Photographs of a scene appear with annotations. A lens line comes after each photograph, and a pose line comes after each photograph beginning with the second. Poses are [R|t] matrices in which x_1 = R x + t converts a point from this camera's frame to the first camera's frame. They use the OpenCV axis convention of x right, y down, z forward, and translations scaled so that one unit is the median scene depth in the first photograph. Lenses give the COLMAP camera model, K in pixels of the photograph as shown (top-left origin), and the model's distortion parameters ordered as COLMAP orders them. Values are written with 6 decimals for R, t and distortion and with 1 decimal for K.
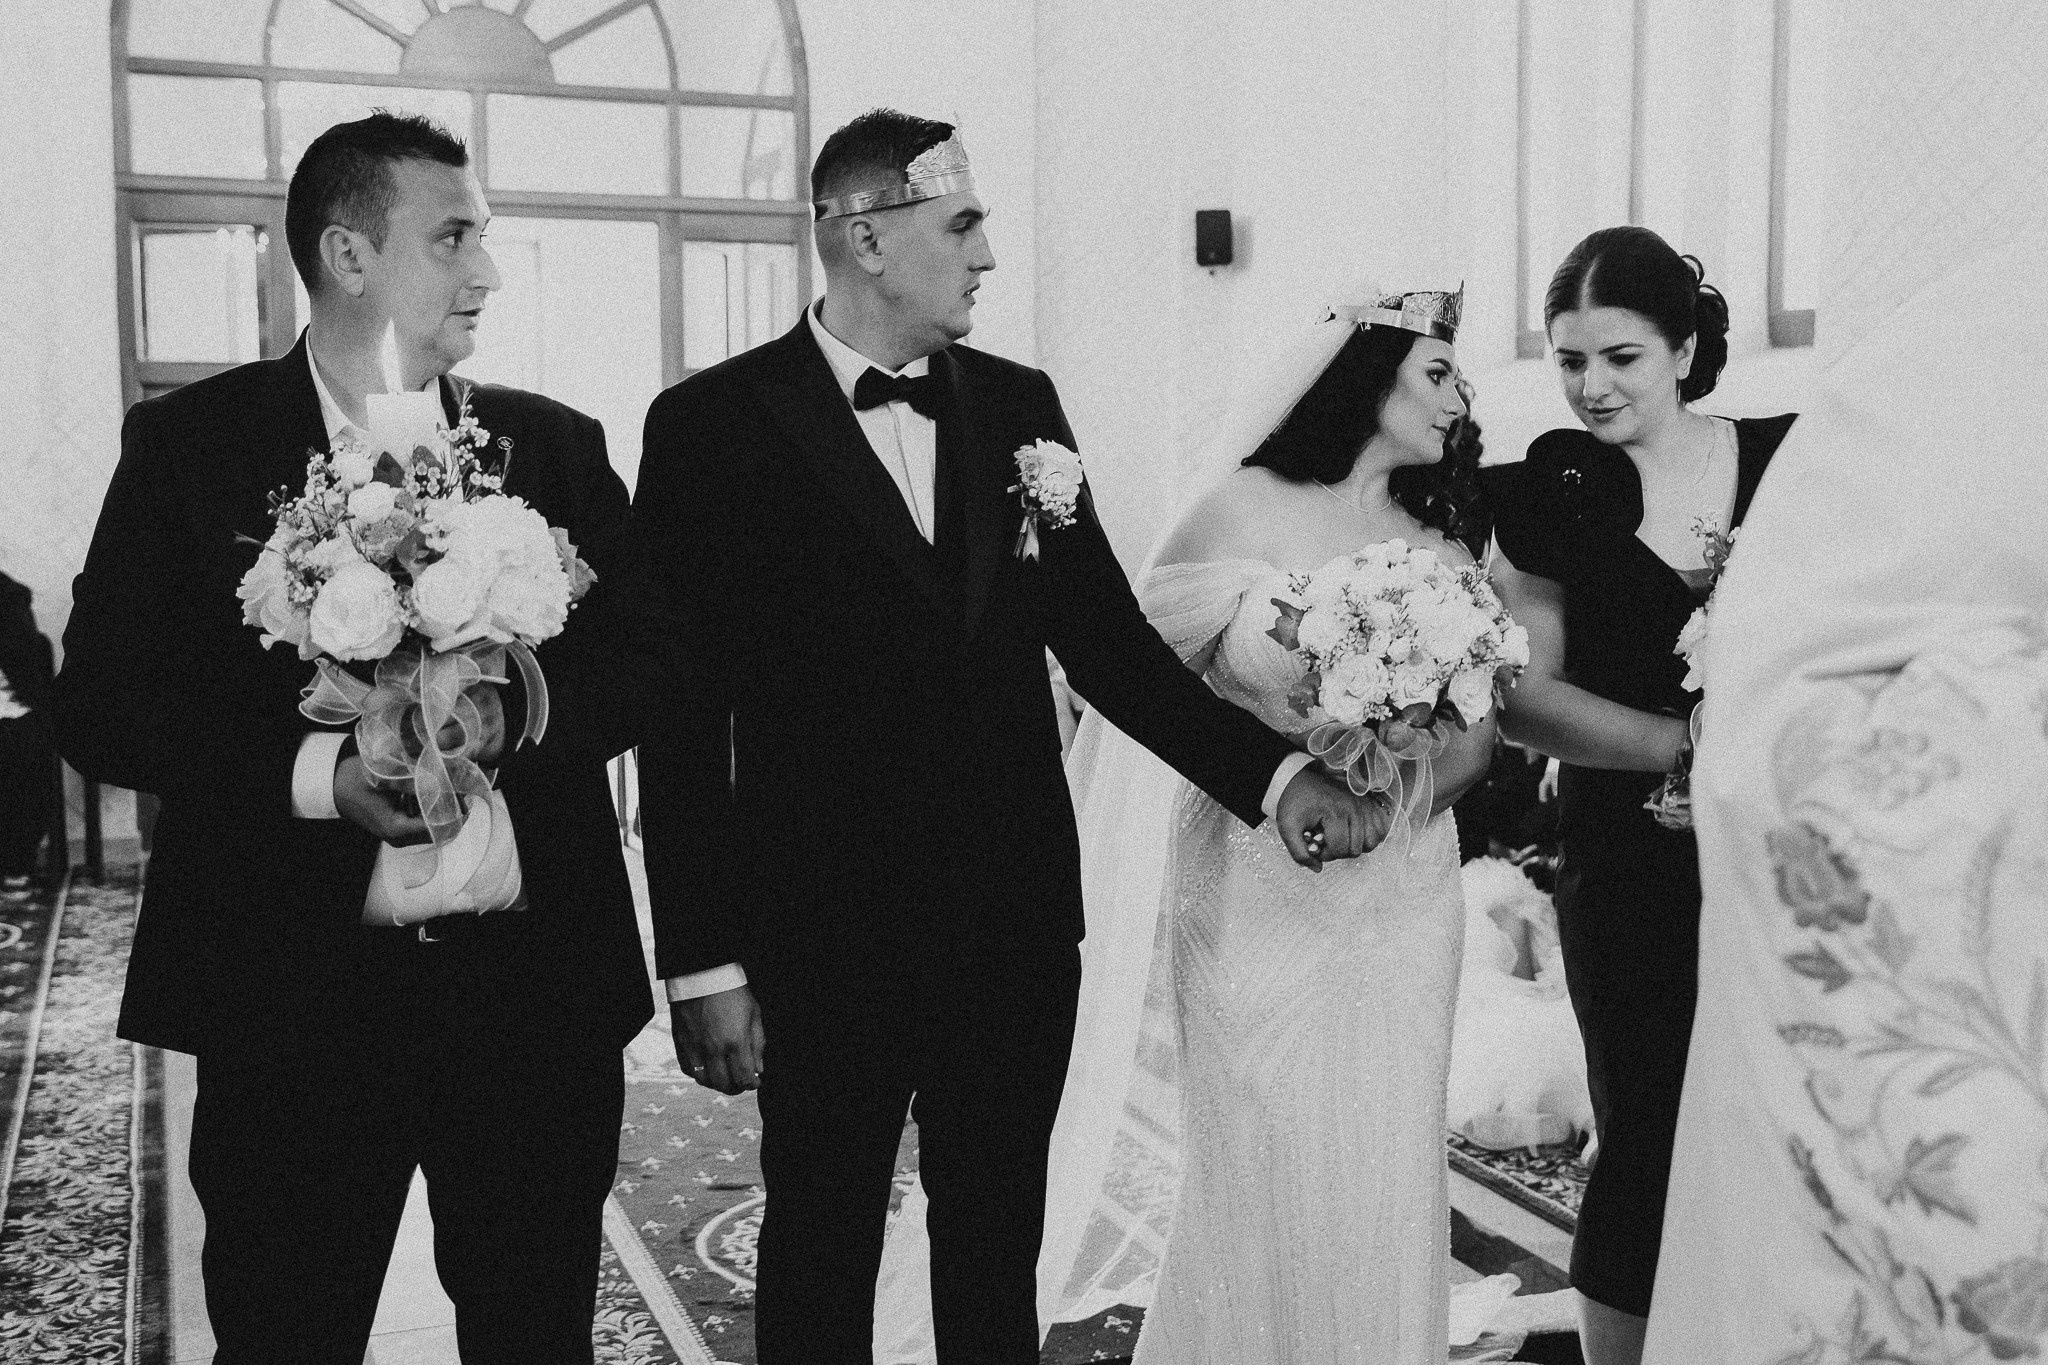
lens RADIAL K [[2091.2, 0, 1102.2], [0, 2091.2, 629.0], [0, 0, 1]] dist [0.004451, -0.010424]
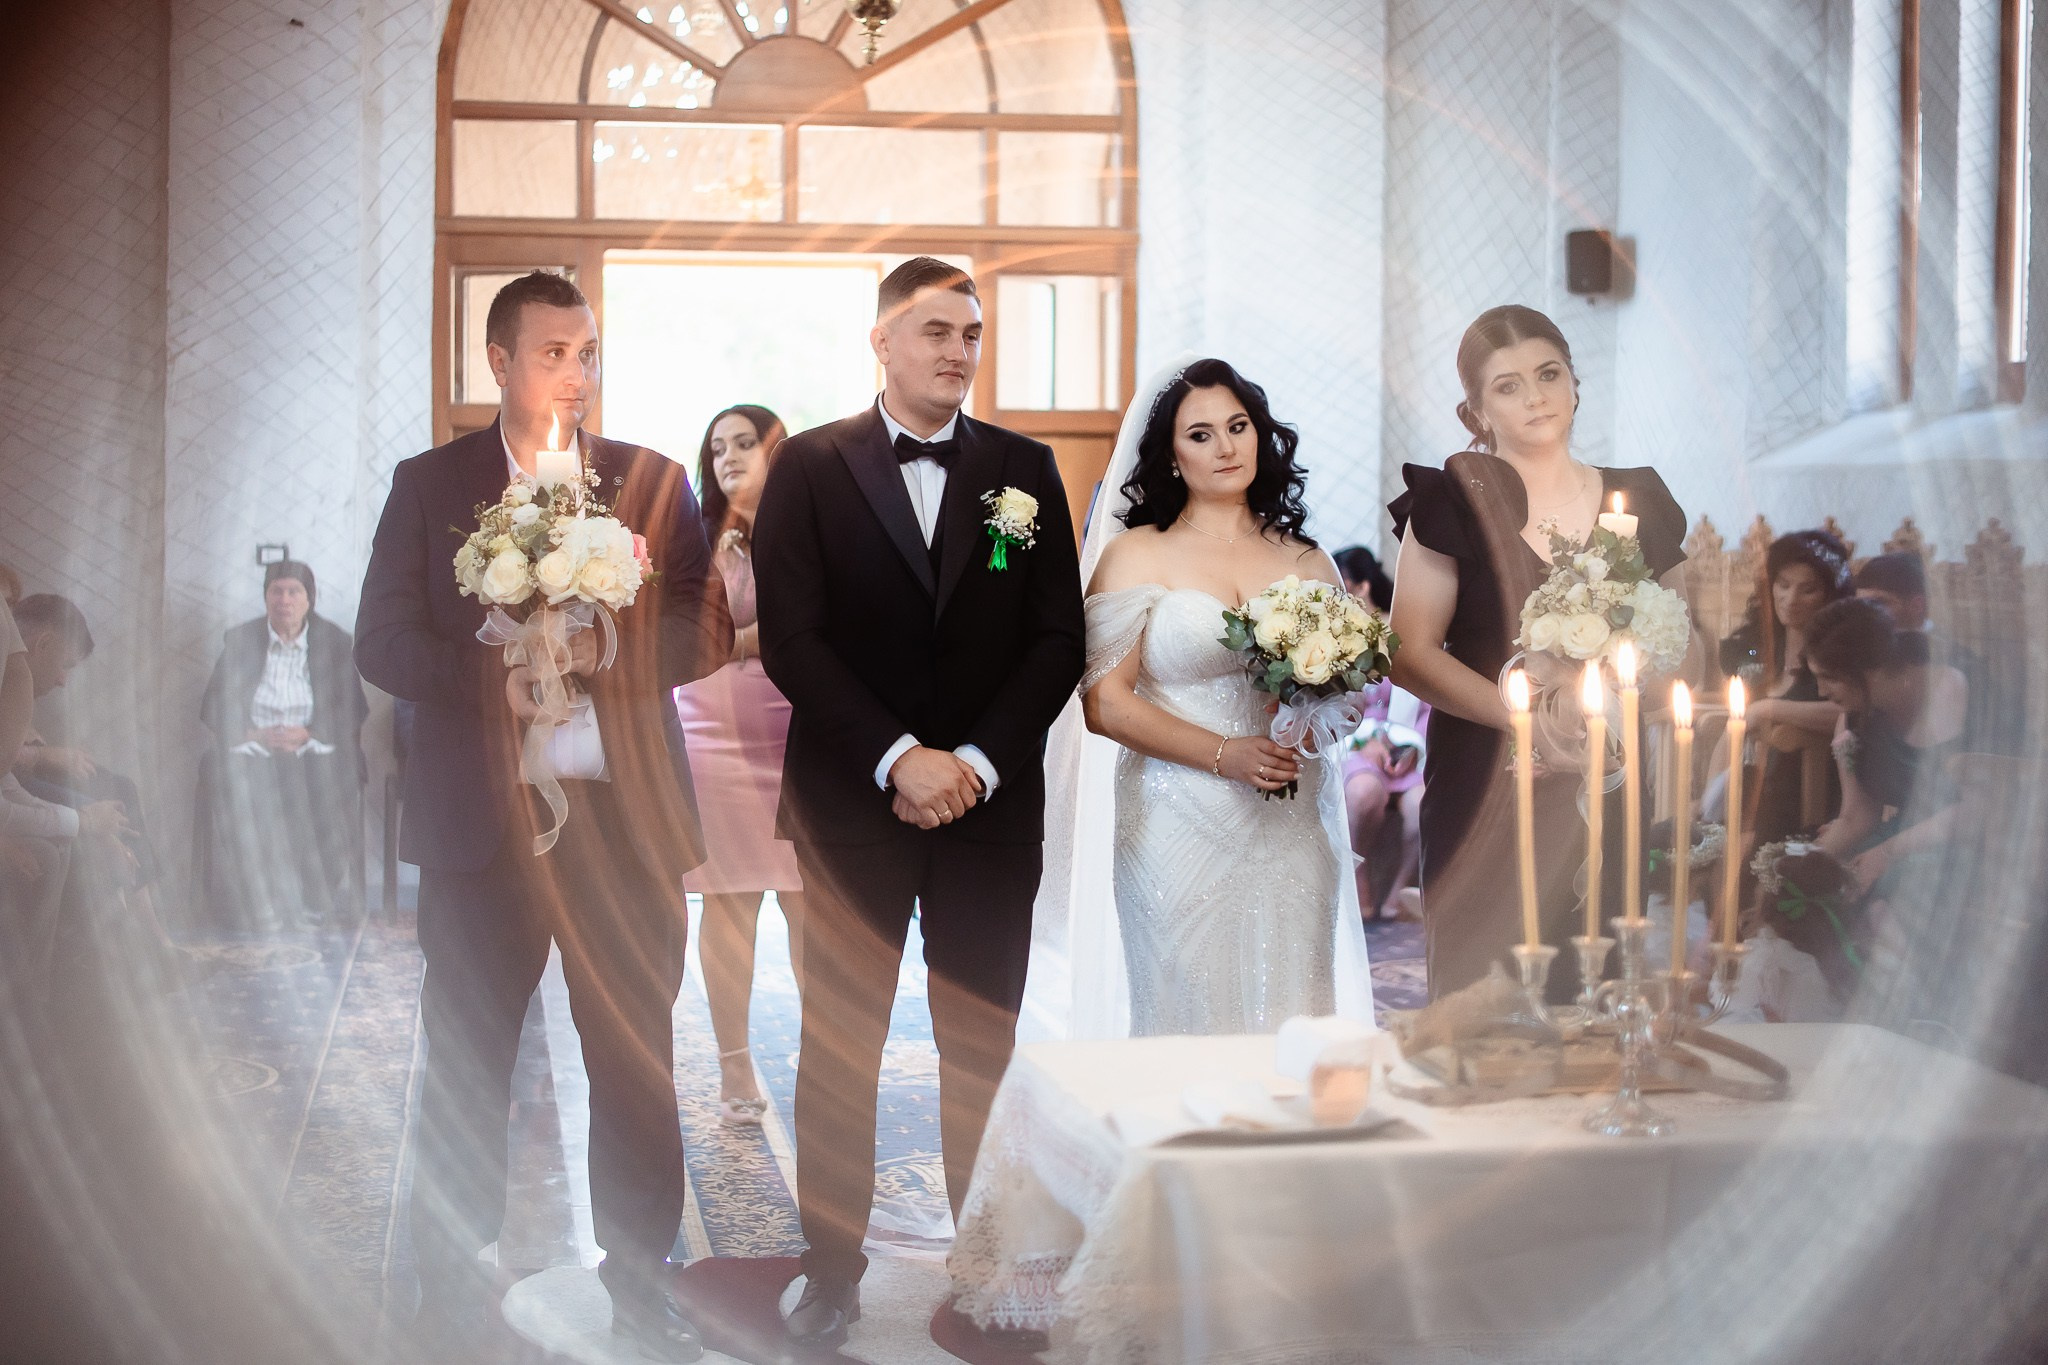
lens RADIAL K [[2938.0, 0, 1023.3], [0, 2938.0, 679.7], [0, 0, 1]] dist [0.005033, -0.013236]
pose [[0.969371, 0.023483, -0.244478, 0.440582], [-0.029898, 0.999298, -0.022564, 0.079388], [0.243776, 0.029183, 0.969392, -0.850115]]
